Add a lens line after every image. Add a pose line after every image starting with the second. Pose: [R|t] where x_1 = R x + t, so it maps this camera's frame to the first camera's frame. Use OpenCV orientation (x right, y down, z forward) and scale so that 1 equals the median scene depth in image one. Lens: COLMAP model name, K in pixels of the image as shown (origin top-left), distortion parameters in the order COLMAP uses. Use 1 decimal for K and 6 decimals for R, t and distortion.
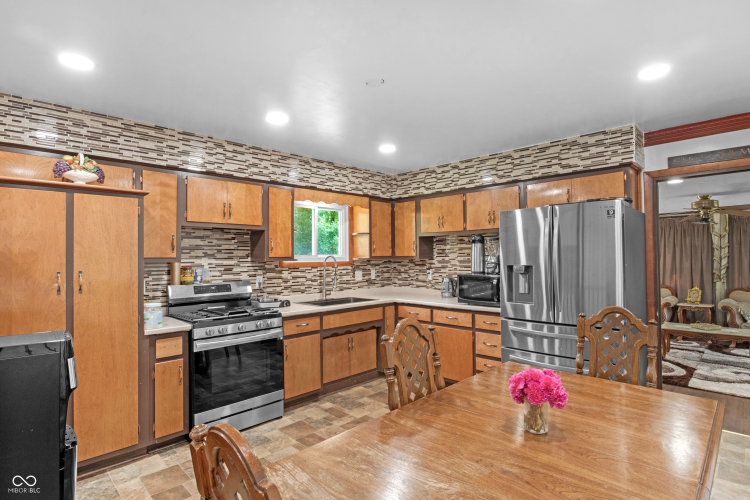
lens RADIAL K [[381.8, 0, 344.3], [0, 381.8, 249.2], [0, 0, 1]] dist [-0.008587, -0.000263]
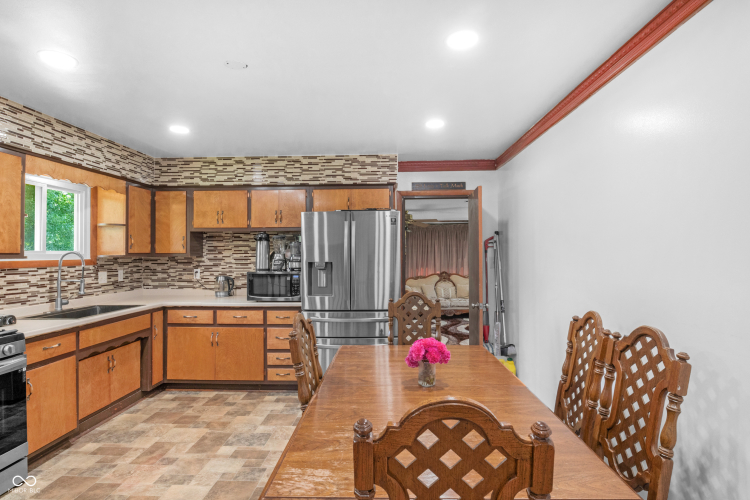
lens RADIAL K [[381.8, 0, 395.7], [0, 381.8, 246.8], [0, 0, 1]] dist [-0.008587, -0.000263]
pose [[0.730881, 0.017620, 0.682277, -0.098090], [-0.017239, 0.999824, -0.007354, 0.001687], [-0.682287, -0.006387, 0.731057, 0.021544]]
